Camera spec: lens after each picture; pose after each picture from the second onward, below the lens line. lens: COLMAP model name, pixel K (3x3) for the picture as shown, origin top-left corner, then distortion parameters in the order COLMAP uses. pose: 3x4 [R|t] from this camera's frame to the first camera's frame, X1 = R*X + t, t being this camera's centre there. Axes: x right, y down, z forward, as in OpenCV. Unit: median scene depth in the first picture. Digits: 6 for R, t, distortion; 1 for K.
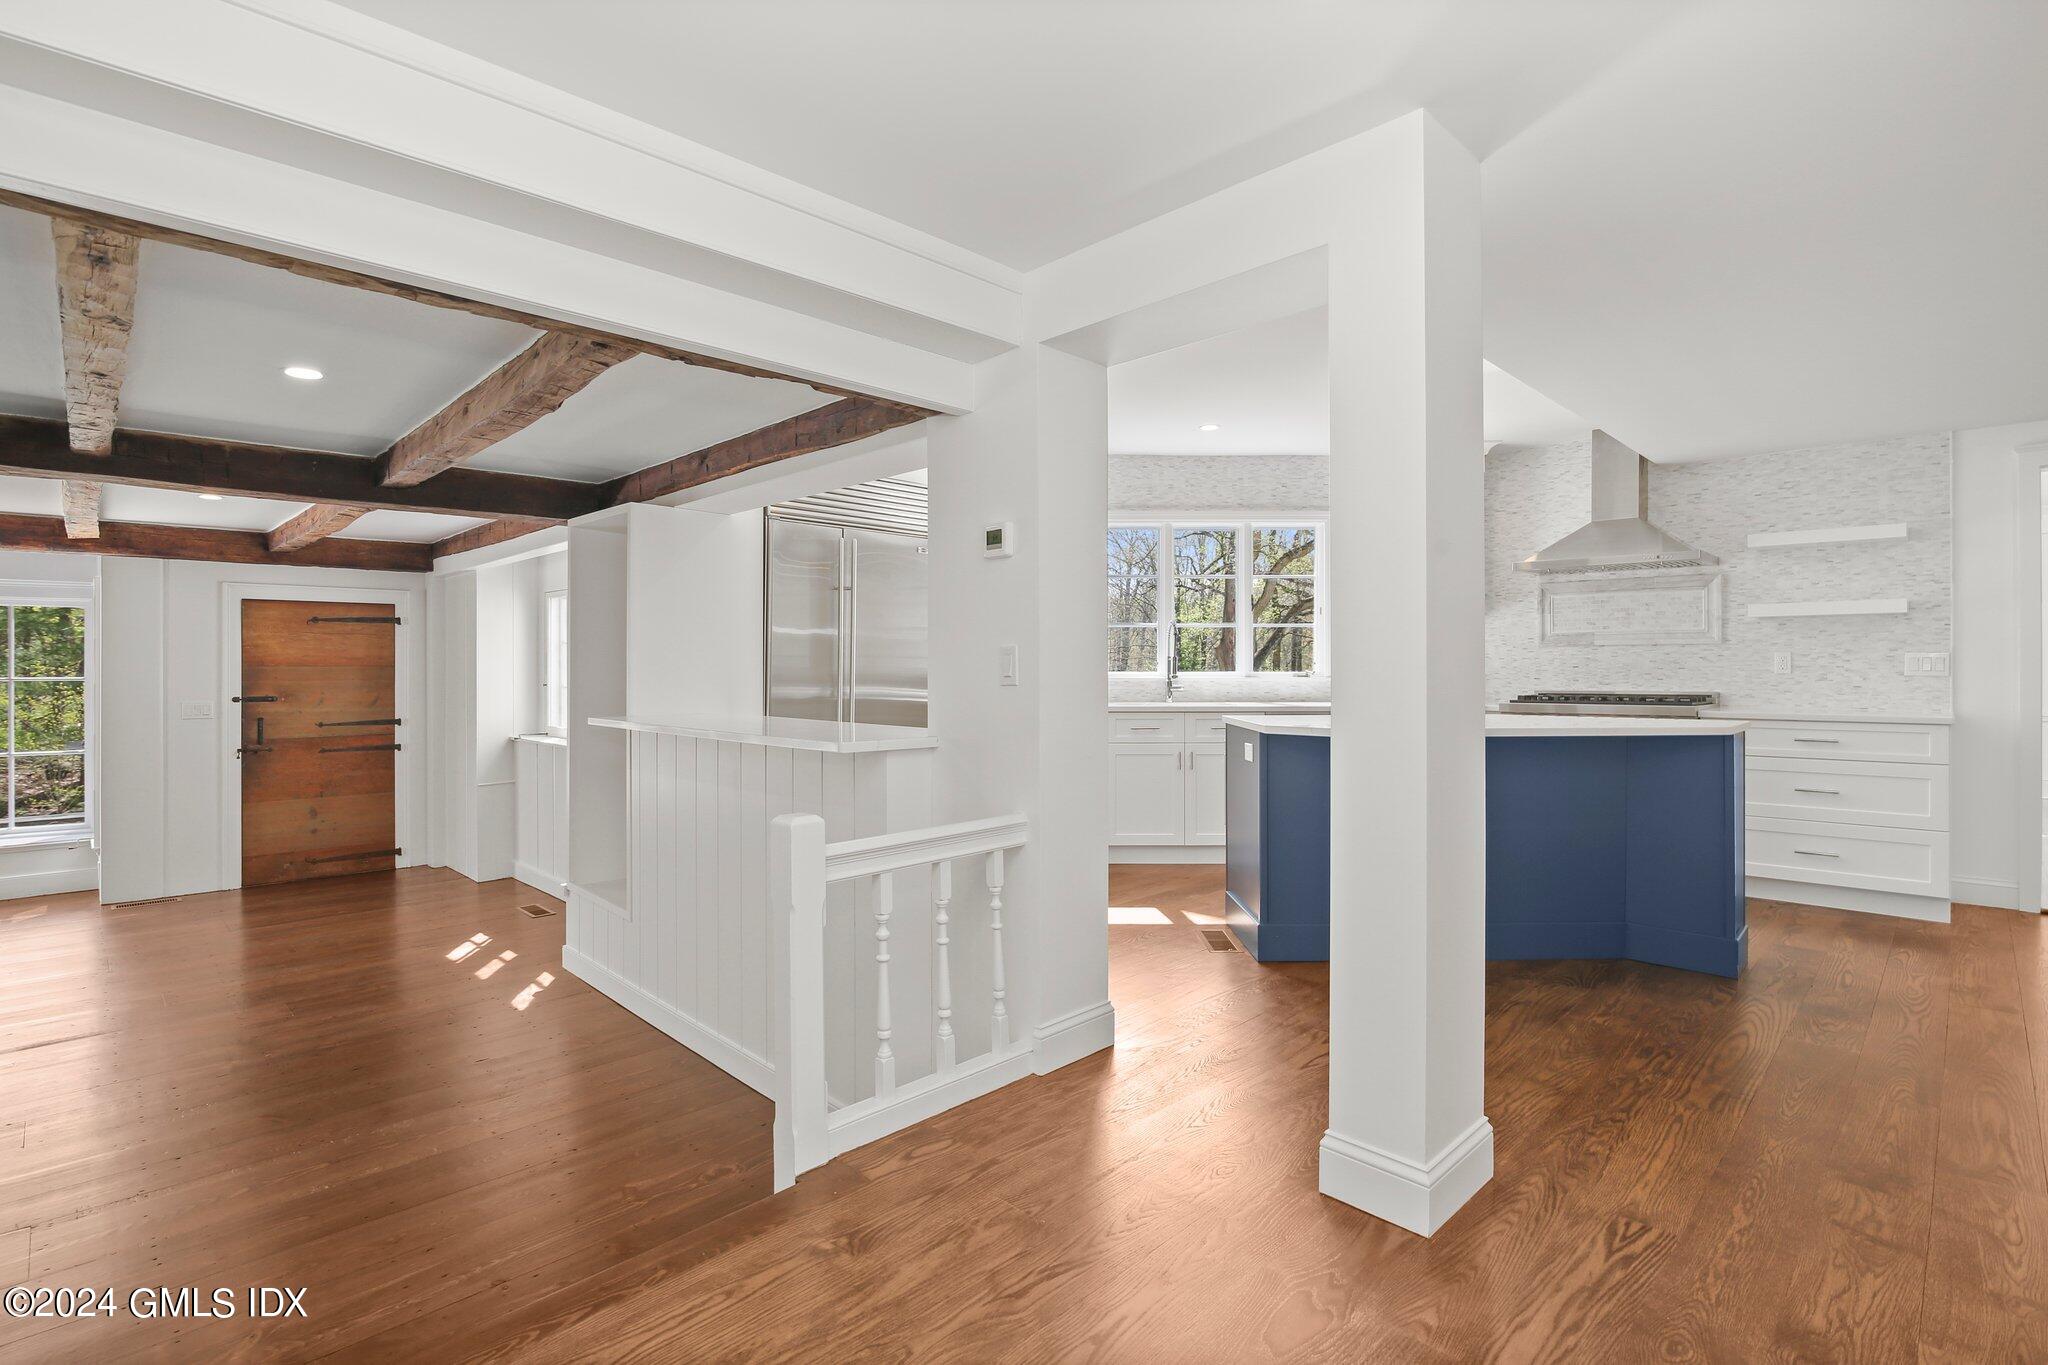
lens RADIAL K [[939.4, 0, 1025.2], [0, 939.4, 679.5], [0, 0, 1]] dist [0.001763, 0.000383]
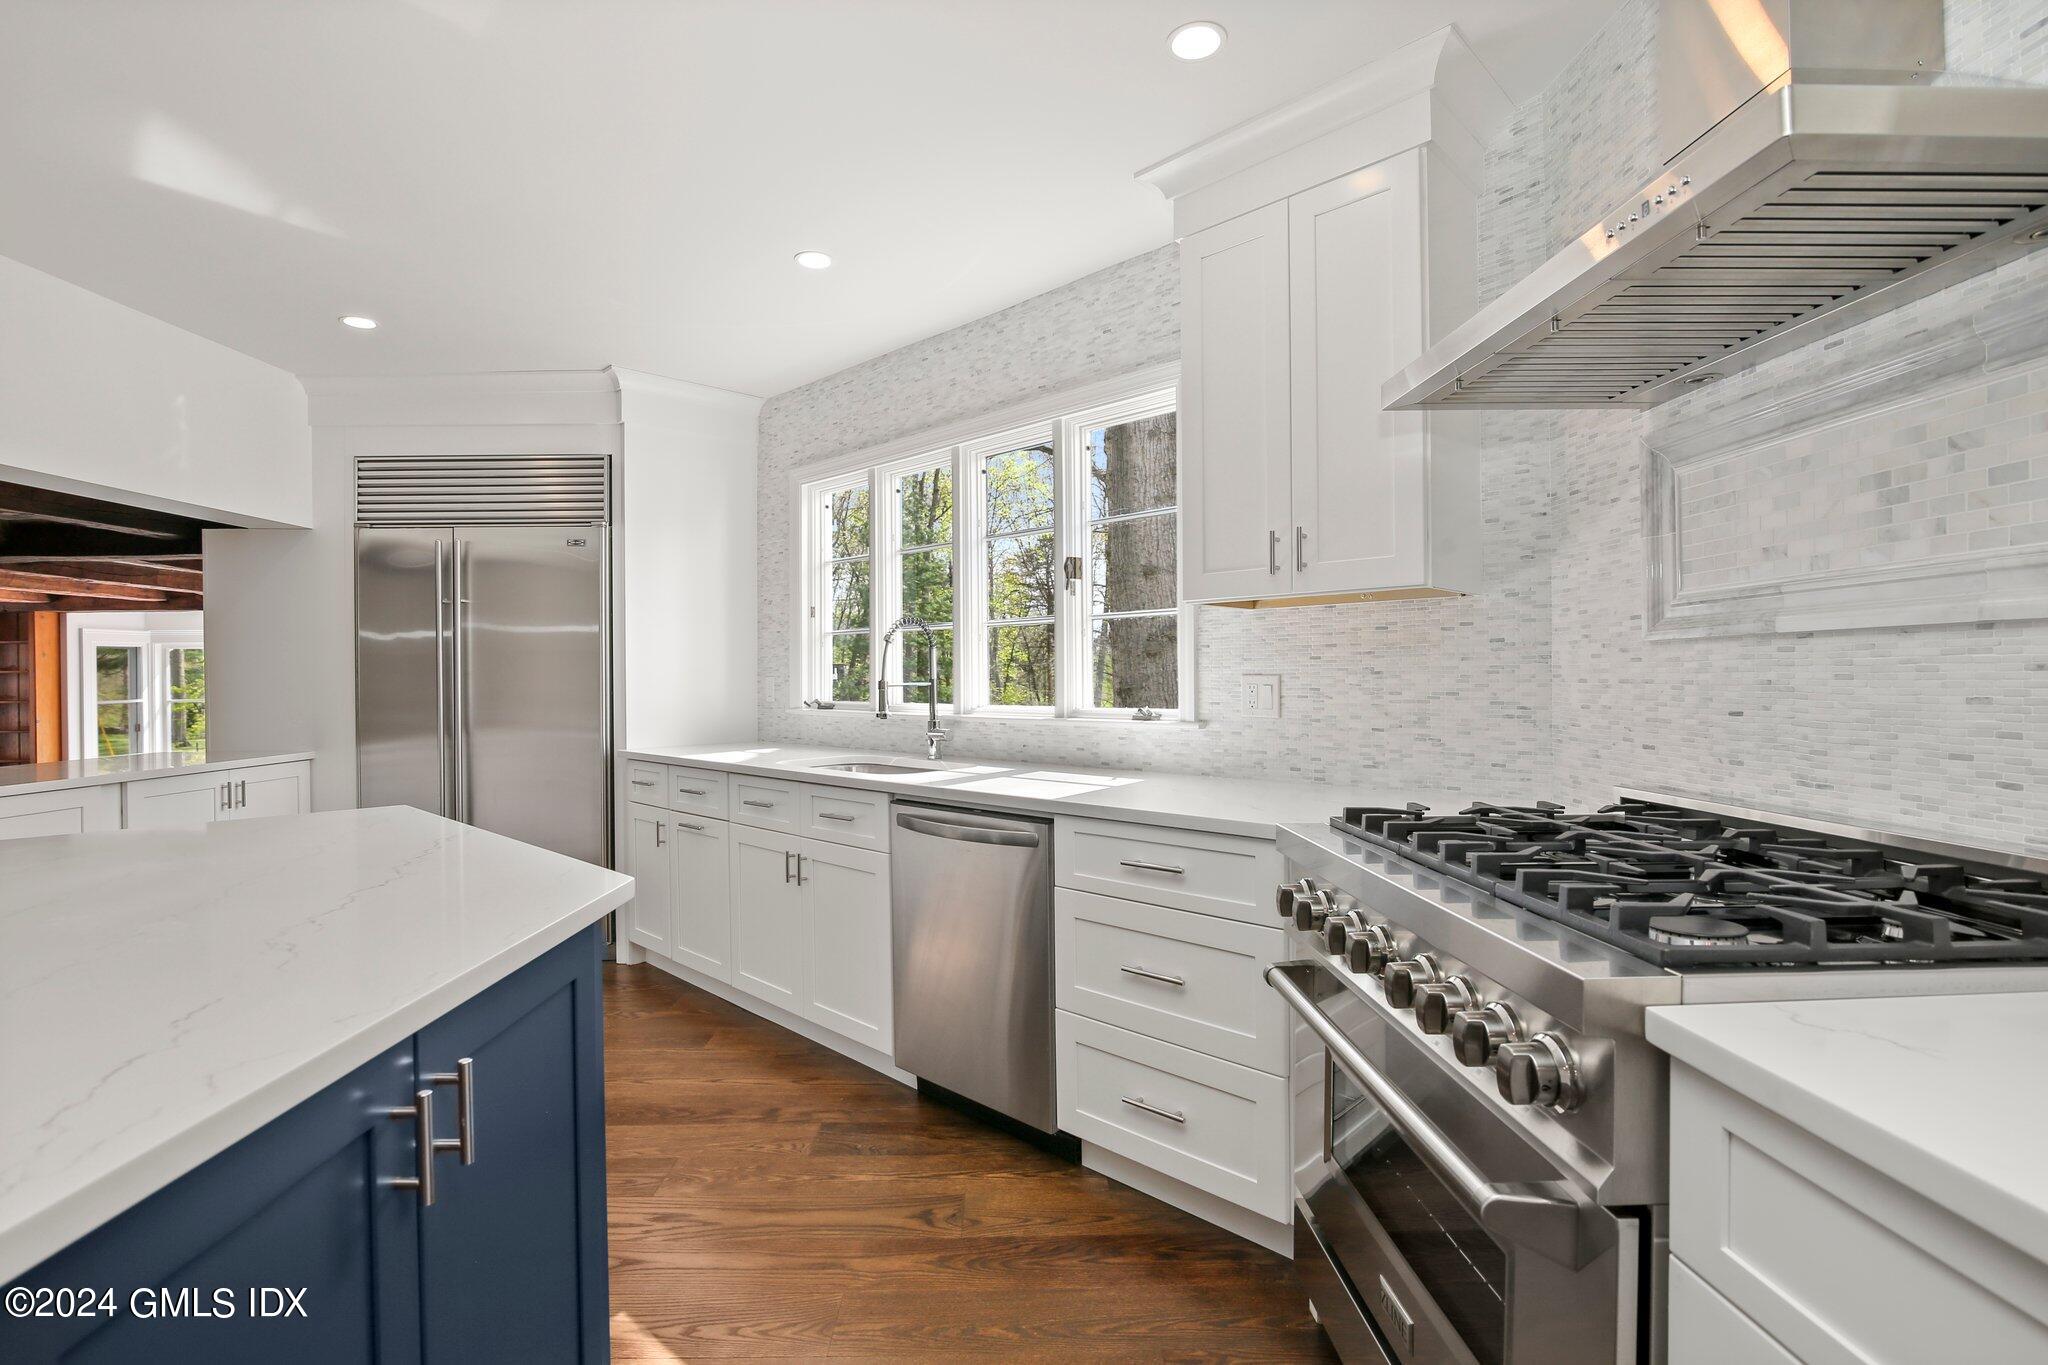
lens RADIAL K [[939.4, 0, 1019.4], [0, 939.4, 687.9], [0, 0, 1]] dist [0.001763, 0.000383]
pose [[0.725211, 0.001539, -0.688524, 0.607999], [0.002210, 0.999987, 0.004562, -0.021975], [0.688523, -0.004830, 0.725199, 0.638047]]
